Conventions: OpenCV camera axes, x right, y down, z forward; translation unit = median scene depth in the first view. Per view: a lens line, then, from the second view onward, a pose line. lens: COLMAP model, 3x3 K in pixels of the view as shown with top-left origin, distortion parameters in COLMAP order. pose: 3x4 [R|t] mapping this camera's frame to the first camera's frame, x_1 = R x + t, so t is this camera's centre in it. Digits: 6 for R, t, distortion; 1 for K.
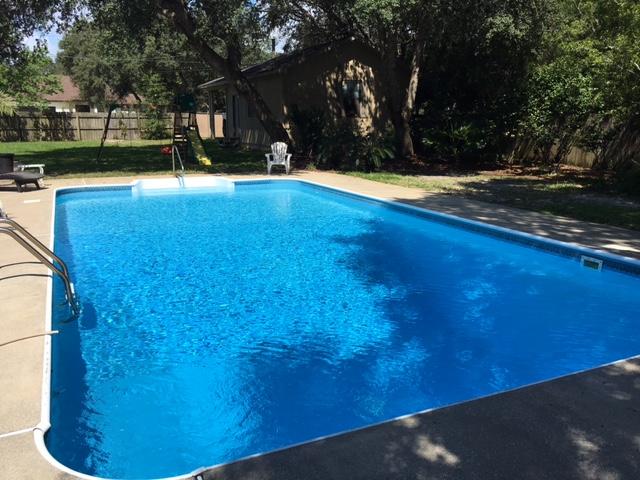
lens RADIAL K [[547.4, 0, 318.1], [0, 547.4, 239.8], [0, 0, 1]] dist [0.069558, -0.092571]
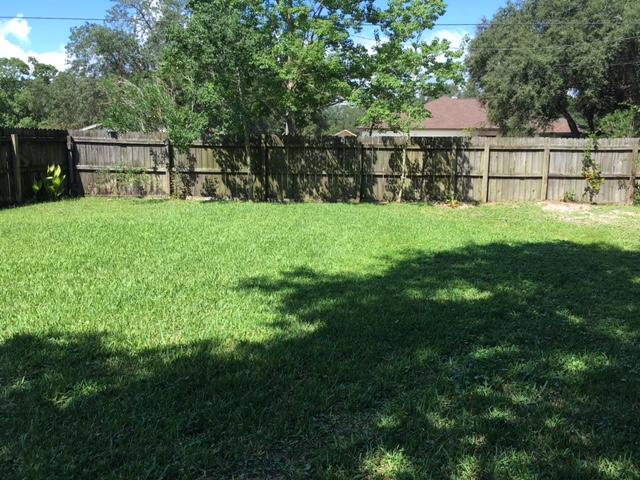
lens RADIAL K [[547.4, 0, 319.4], [0, 547.4, 237.6], [0, 0, 1]] dist [0.069558, -0.092571]
pose [[0.781740, 0.106349, -0.614470, -0.252949], [-0.148552, 0.988743, -0.017864, -0.120064], [0.605653, 0.105246, 0.788738, 0.563850]]
